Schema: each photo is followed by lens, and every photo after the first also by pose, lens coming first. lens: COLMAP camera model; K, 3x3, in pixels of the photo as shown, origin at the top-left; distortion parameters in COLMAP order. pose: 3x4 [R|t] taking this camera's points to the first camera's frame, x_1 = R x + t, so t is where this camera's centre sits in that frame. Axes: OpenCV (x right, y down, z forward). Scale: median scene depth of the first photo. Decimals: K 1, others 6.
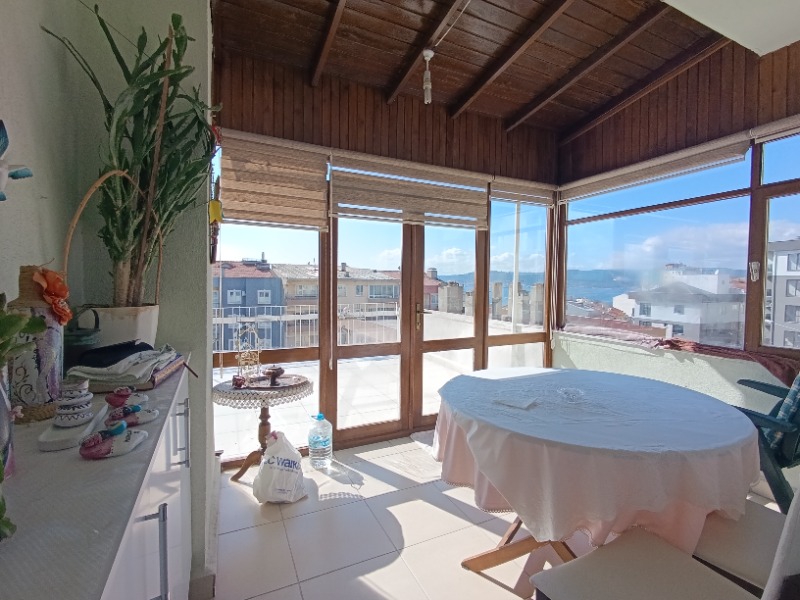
lens RADIAL K [[370.3, 0, 400.7], [0, 370.3, 296.0], [0, 0, 1]] dist [-0.001079, 0.000817]
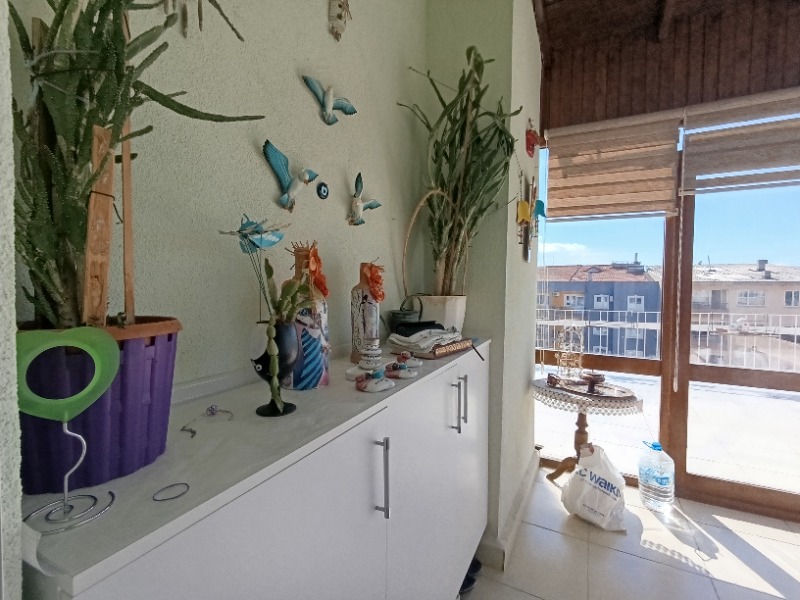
lens RADIAL K [[370.3, 0, 393.9], [0, 370.3, 297.9], [0, 0, 1]] dist [-0.001079, 0.000817]
pose [[0.591167, 0.021072, -0.806274, 0.085459], [-0.027841, 0.999596, 0.005711, 0.013723], [0.806068, 0.019071, 0.591515, 0.052920]]
